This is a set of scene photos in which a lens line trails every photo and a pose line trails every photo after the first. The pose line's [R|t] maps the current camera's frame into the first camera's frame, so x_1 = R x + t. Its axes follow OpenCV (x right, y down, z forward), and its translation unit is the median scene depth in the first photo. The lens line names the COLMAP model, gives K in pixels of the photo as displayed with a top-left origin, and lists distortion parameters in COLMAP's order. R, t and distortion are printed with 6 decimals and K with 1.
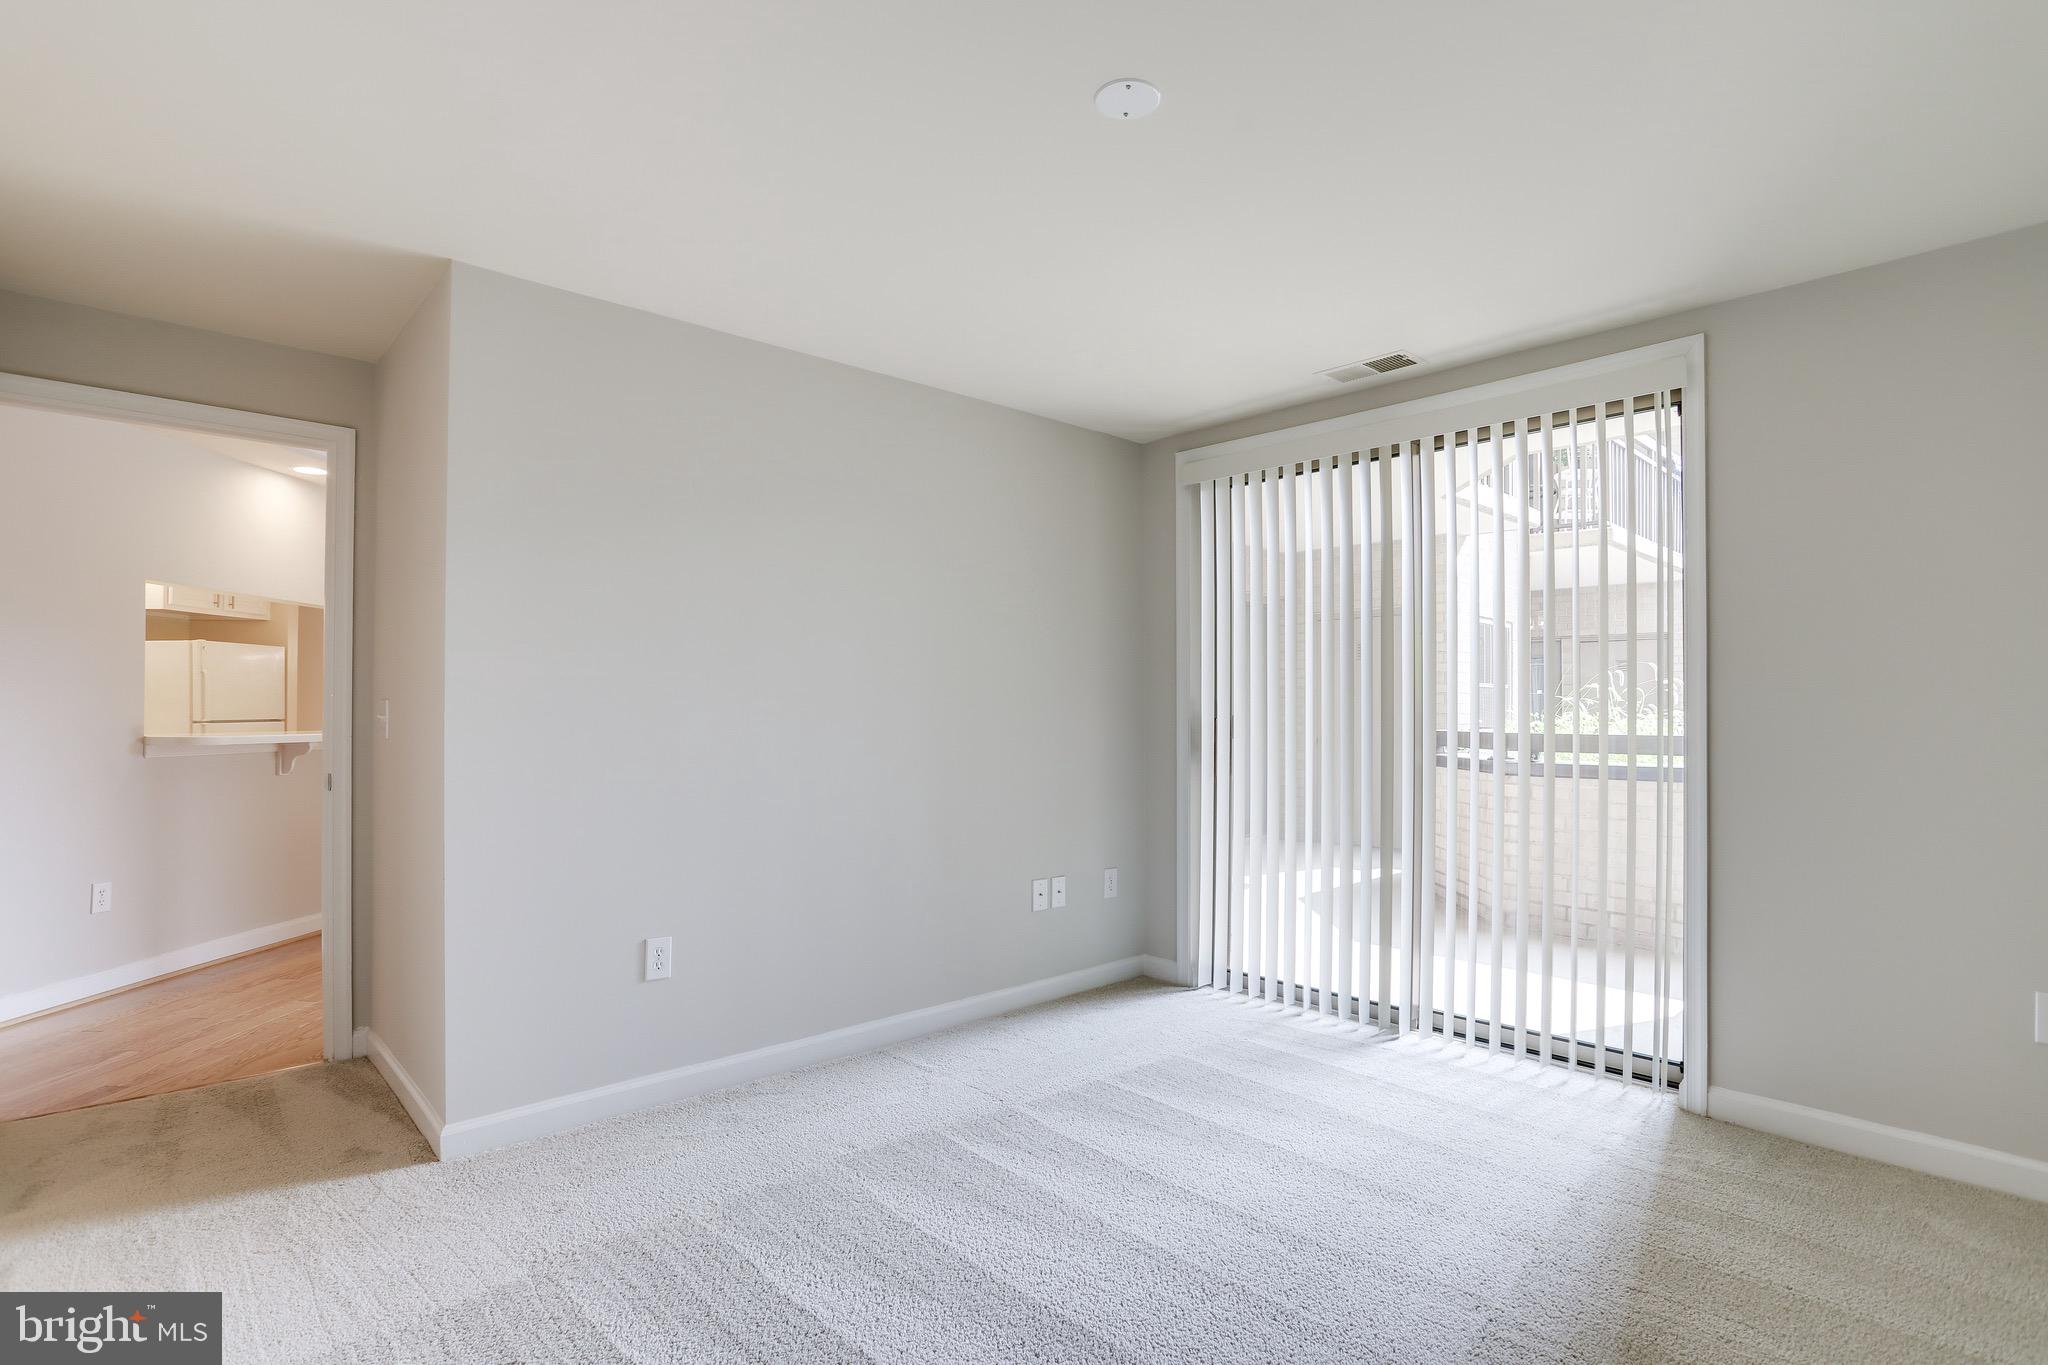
lens RADIAL K [[1025.2, 0, 1028.8], [0, 1025.2, 684.4], [0, 0, 1]] dist [-0.057653, 0.022817]
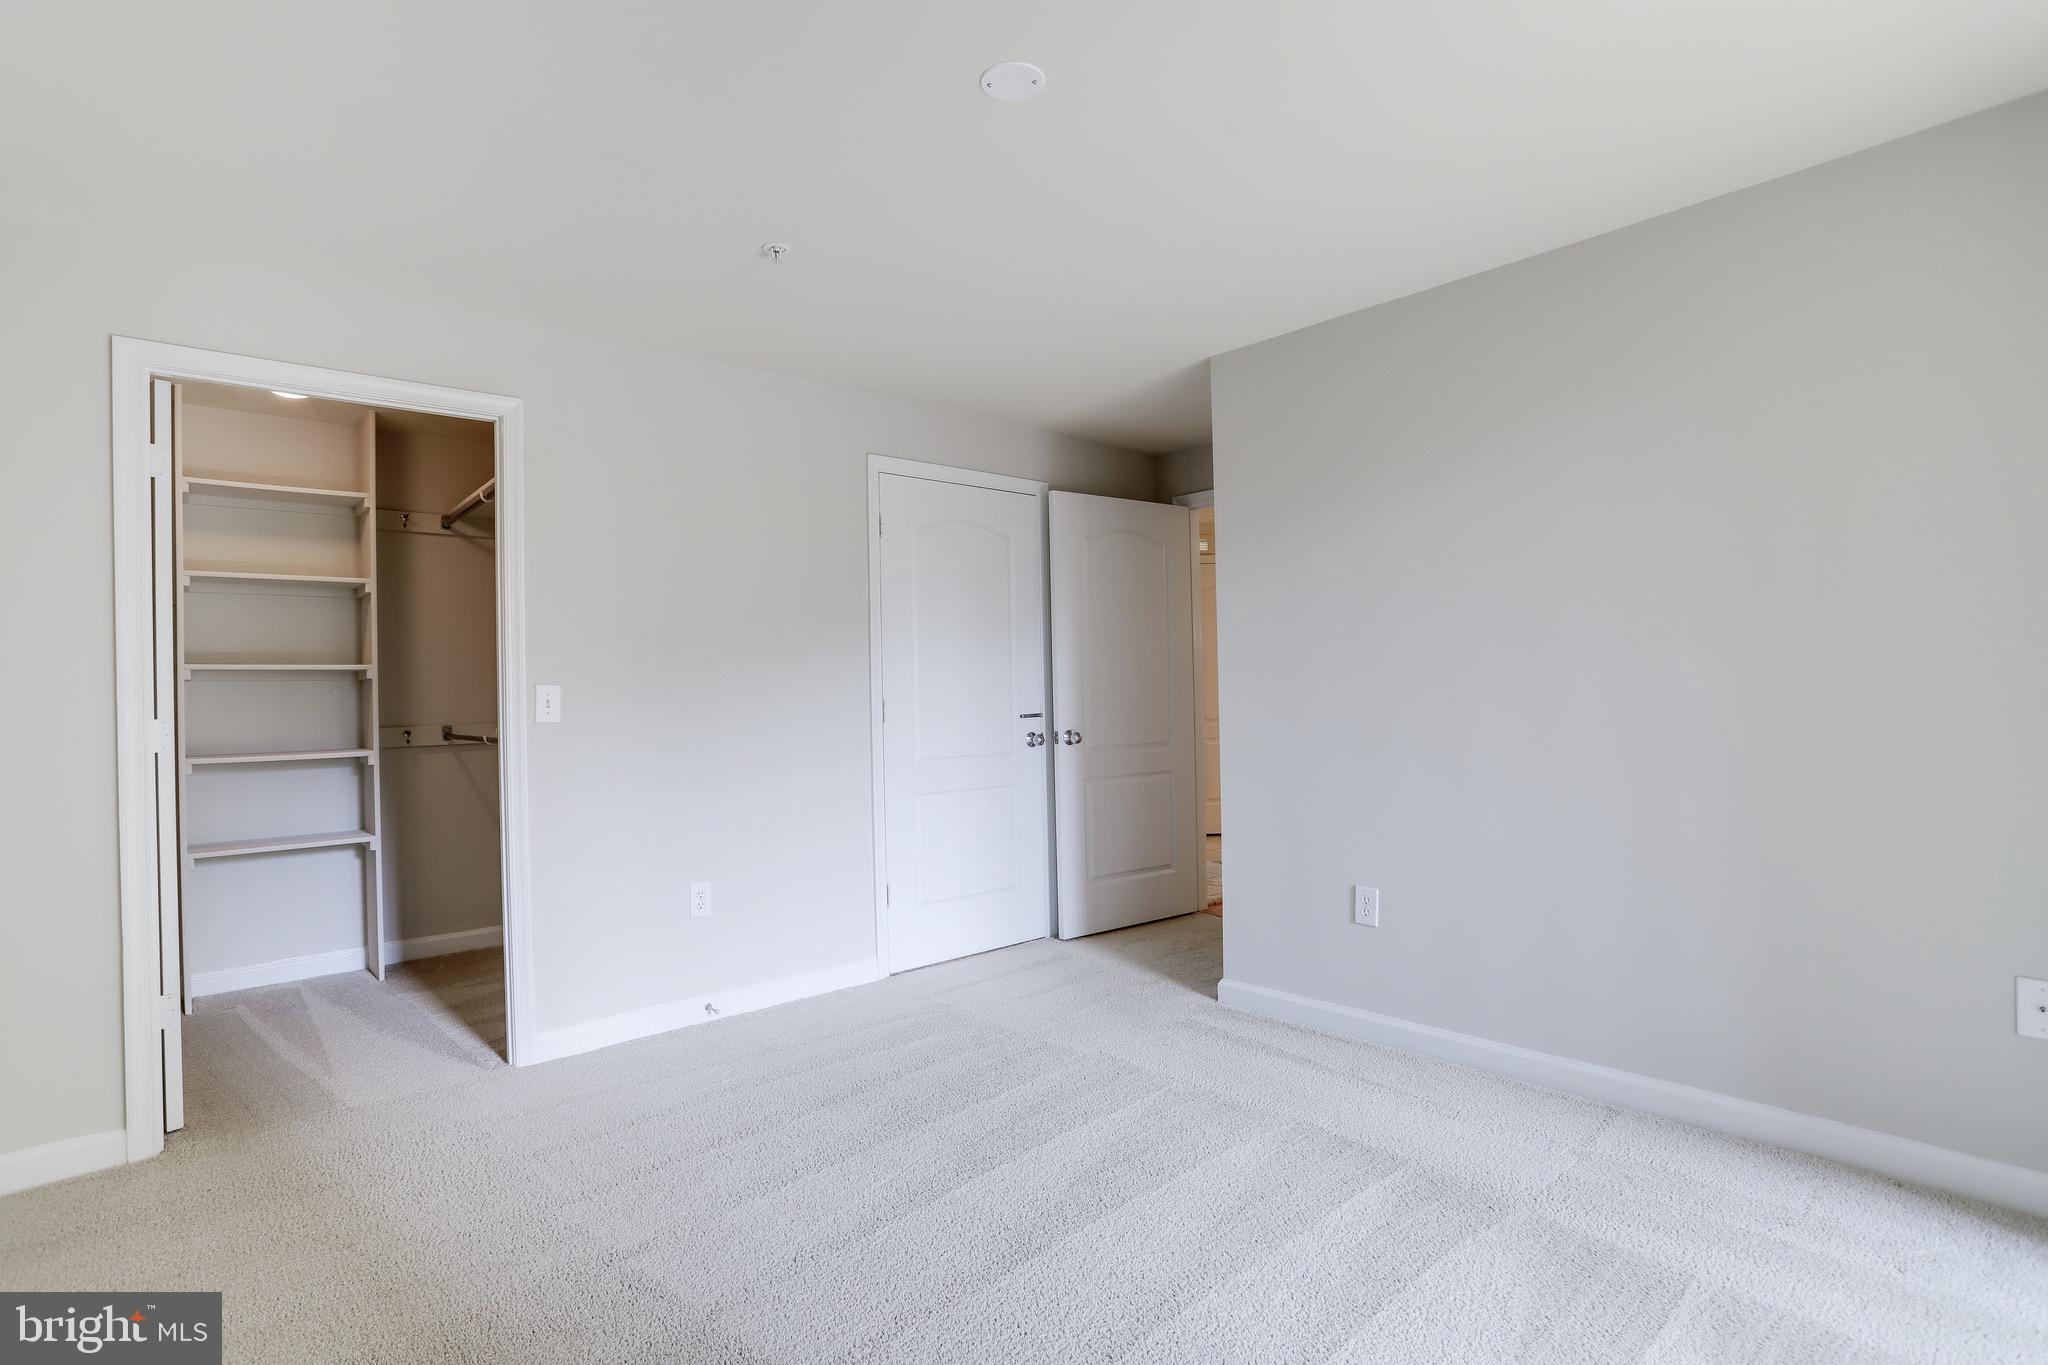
lens RADIAL K [[1025.2, 0, 1028.8], [0, 1025.2, 684.4], [0, 0, 1]] dist [-0.057653, 0.022817]
pose [[-0.047333, -0.004125, -0.998871, 0.829167], [0.048778, 0.998789, -0.006436, 0.022043], [0.997687, -0.049028, -0.047074, 0.780455]]
